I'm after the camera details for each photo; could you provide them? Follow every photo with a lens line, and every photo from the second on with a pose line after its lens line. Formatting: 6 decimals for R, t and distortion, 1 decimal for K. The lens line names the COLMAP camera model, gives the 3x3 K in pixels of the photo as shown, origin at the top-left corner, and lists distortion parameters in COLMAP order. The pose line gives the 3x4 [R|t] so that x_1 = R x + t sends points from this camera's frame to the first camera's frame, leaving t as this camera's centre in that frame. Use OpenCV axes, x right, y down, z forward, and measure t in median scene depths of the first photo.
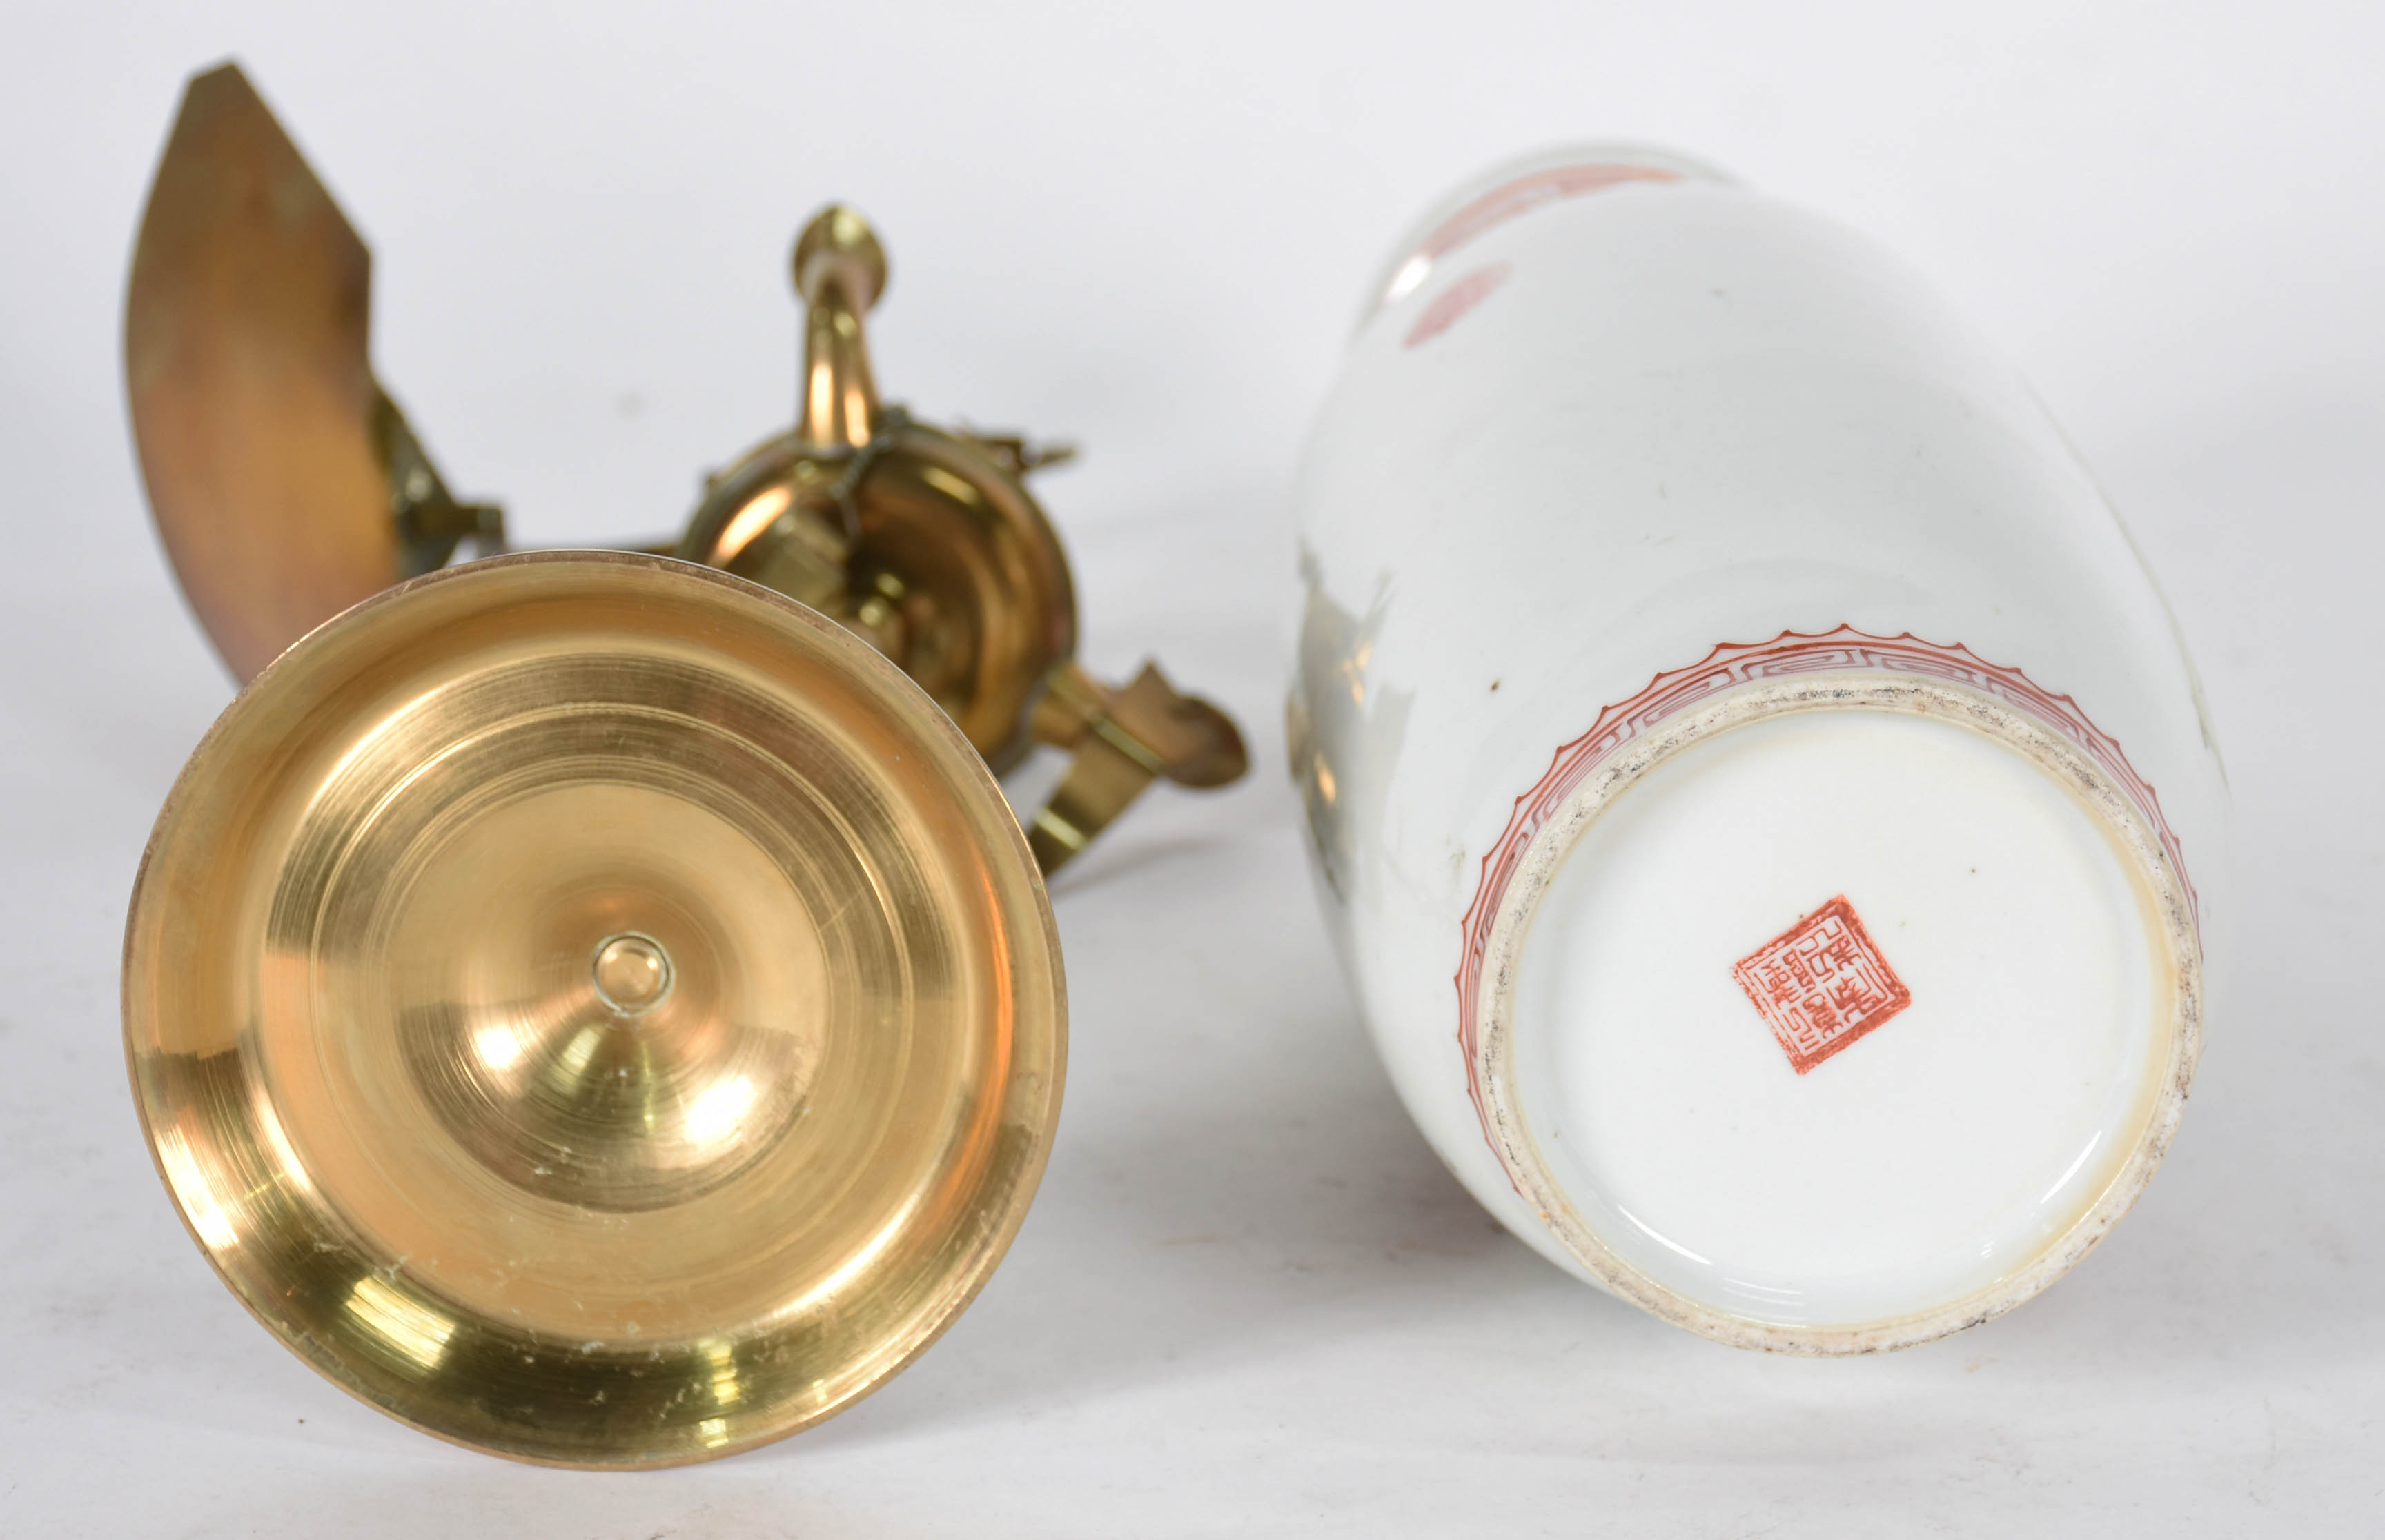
lens RADIAL K [[5436.2, 0, 1193.2], [0, 5436.2, 770.3], [0, 0, 1]] dist [0.087380, 0.000000]
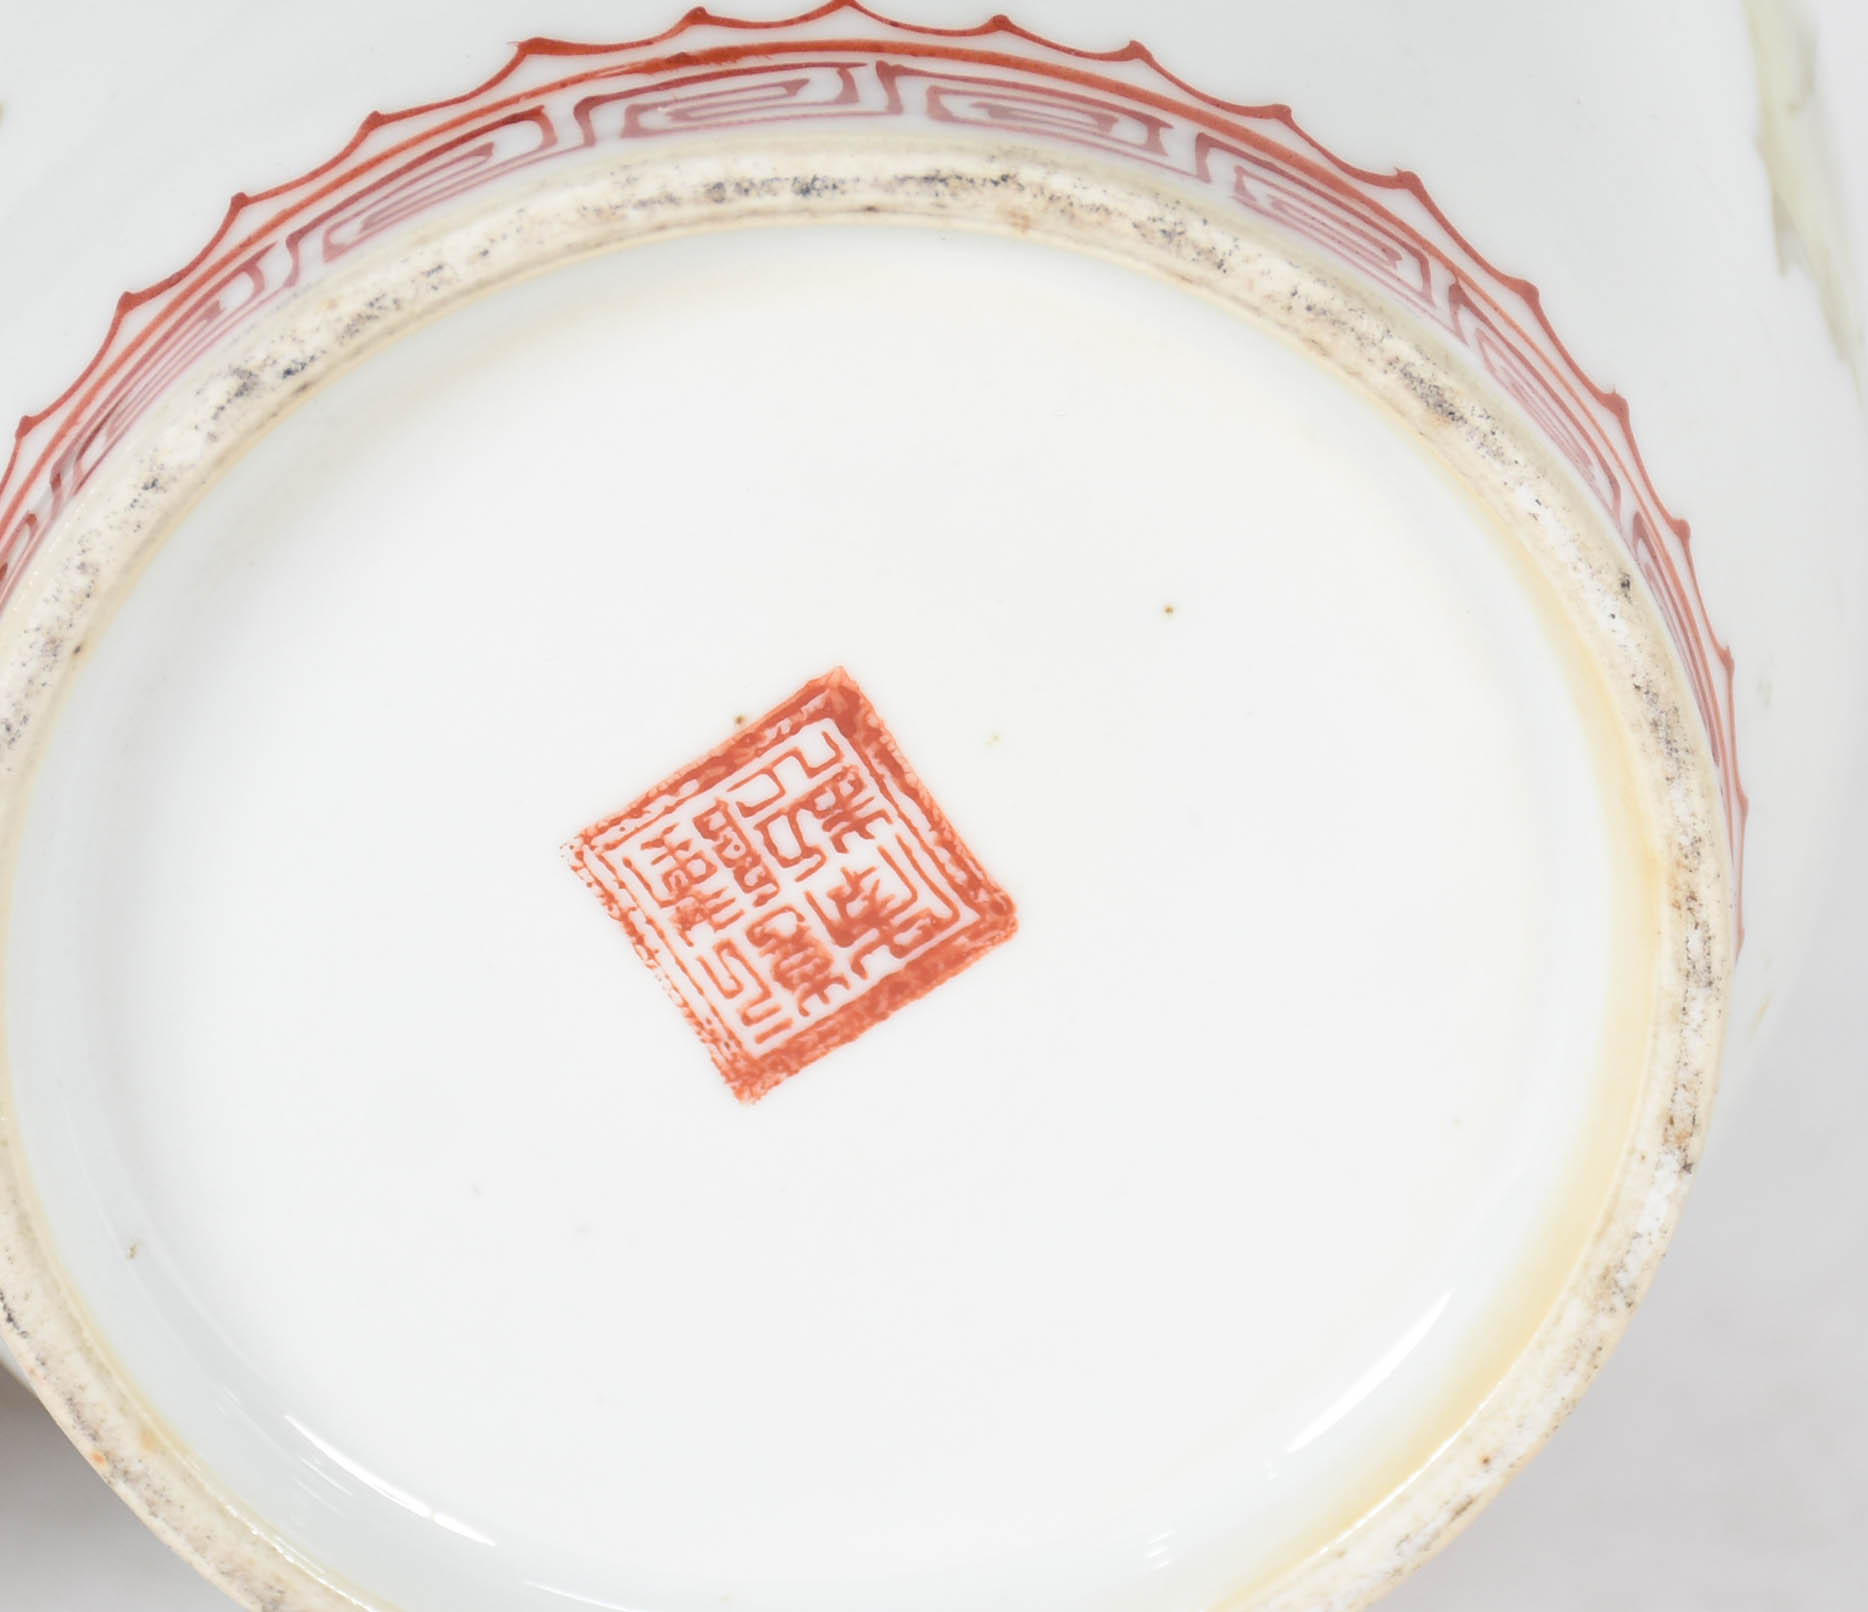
lens RADIAL K [[10603.7, 0, 934.2], [0, 10603.7, 805.7], [0, 0, 1]] dist [0.483910, 0.000000]
pose [[0.998536, 0.005201, 0.053847, 0.084644], [-0.010733, 0.994628, 0.102955, -0.047666], [-0.053023, -0.103382, 0.993227, 0.226297]]
